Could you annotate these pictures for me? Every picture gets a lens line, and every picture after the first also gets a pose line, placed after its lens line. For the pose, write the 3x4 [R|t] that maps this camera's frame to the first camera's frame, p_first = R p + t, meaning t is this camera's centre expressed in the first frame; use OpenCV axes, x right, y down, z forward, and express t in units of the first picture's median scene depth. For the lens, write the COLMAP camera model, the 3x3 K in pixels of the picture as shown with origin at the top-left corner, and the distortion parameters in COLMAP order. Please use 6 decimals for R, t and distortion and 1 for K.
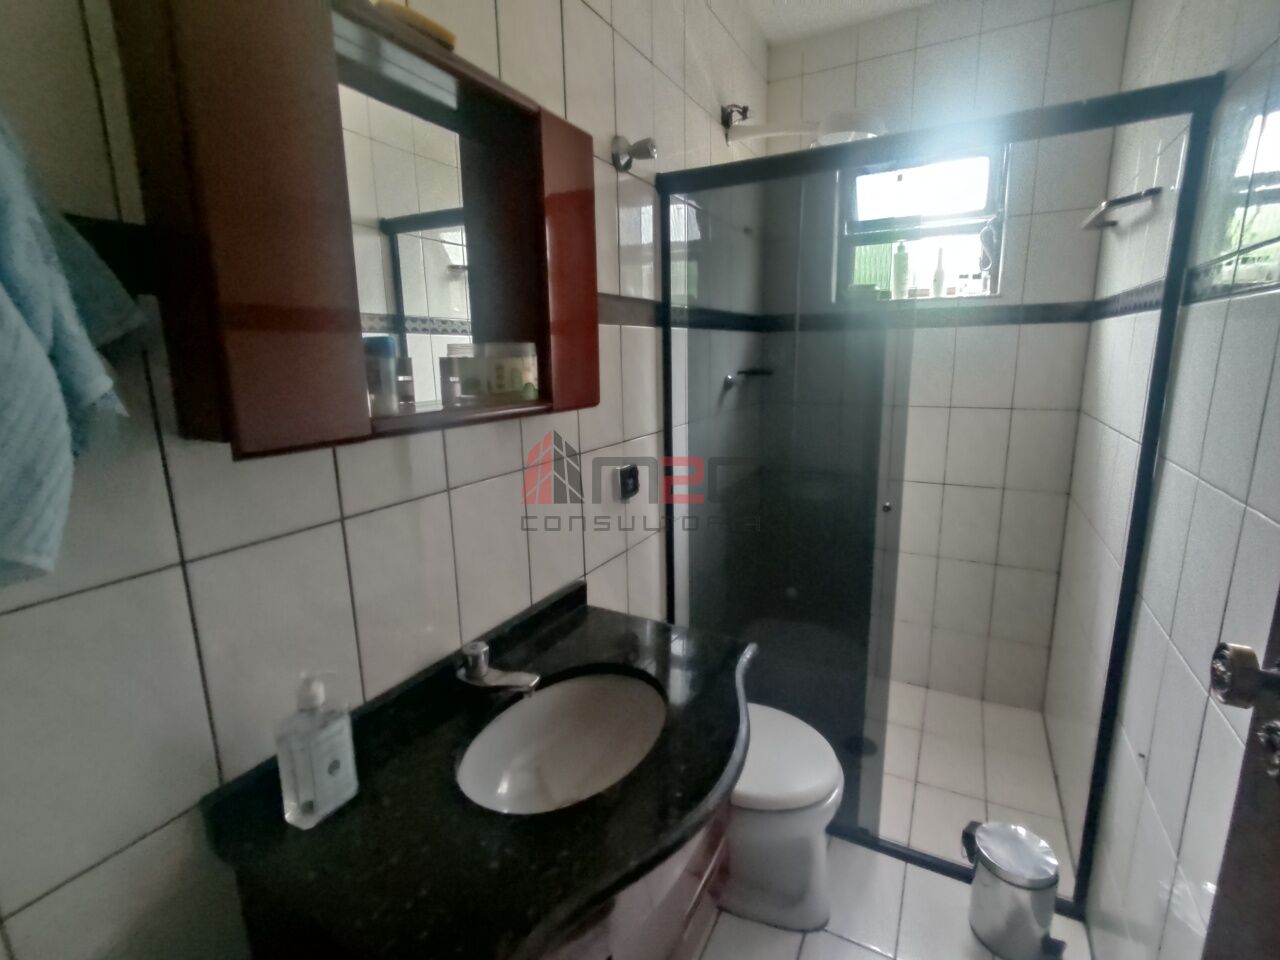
lens RADIAL K [[596.0, 0, 643.1], [0, 596.0, 465.0], [0, 0, 1]] dist [-0.001503, -0.000045]
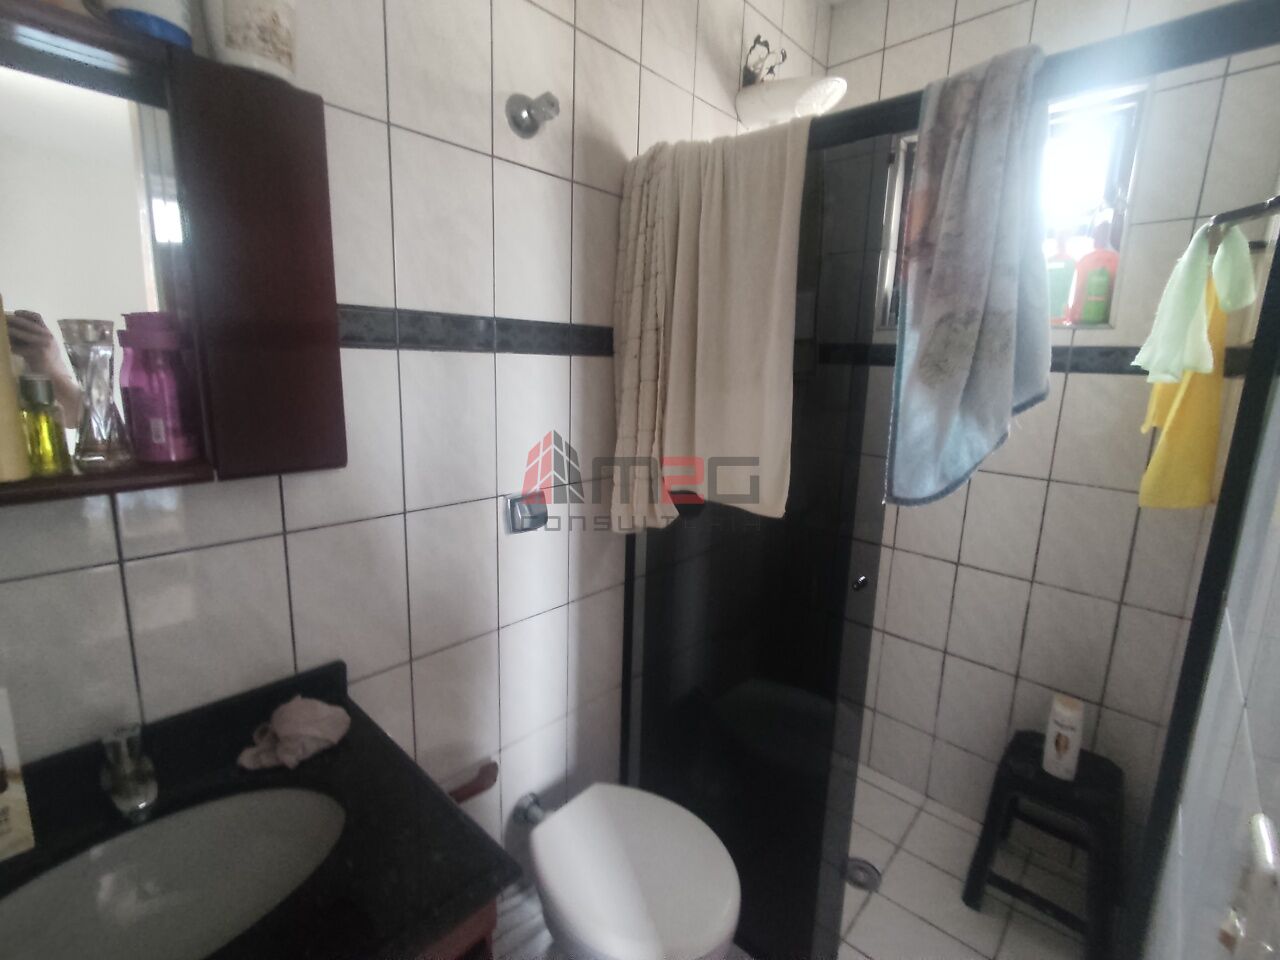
lens RADIAL K [[596.0, 0, 643.1], [0, 596.0, 465.0], [0, 0, 1]] dist [-0.001503, -0.000045]
pose [[0.965650, 0.103571, -0.238313, 0.248577], [-0.105425, 0.994415, 0.004987, -0.079224], [0.237498, 0.020309, 0.971176, 0.226426]]
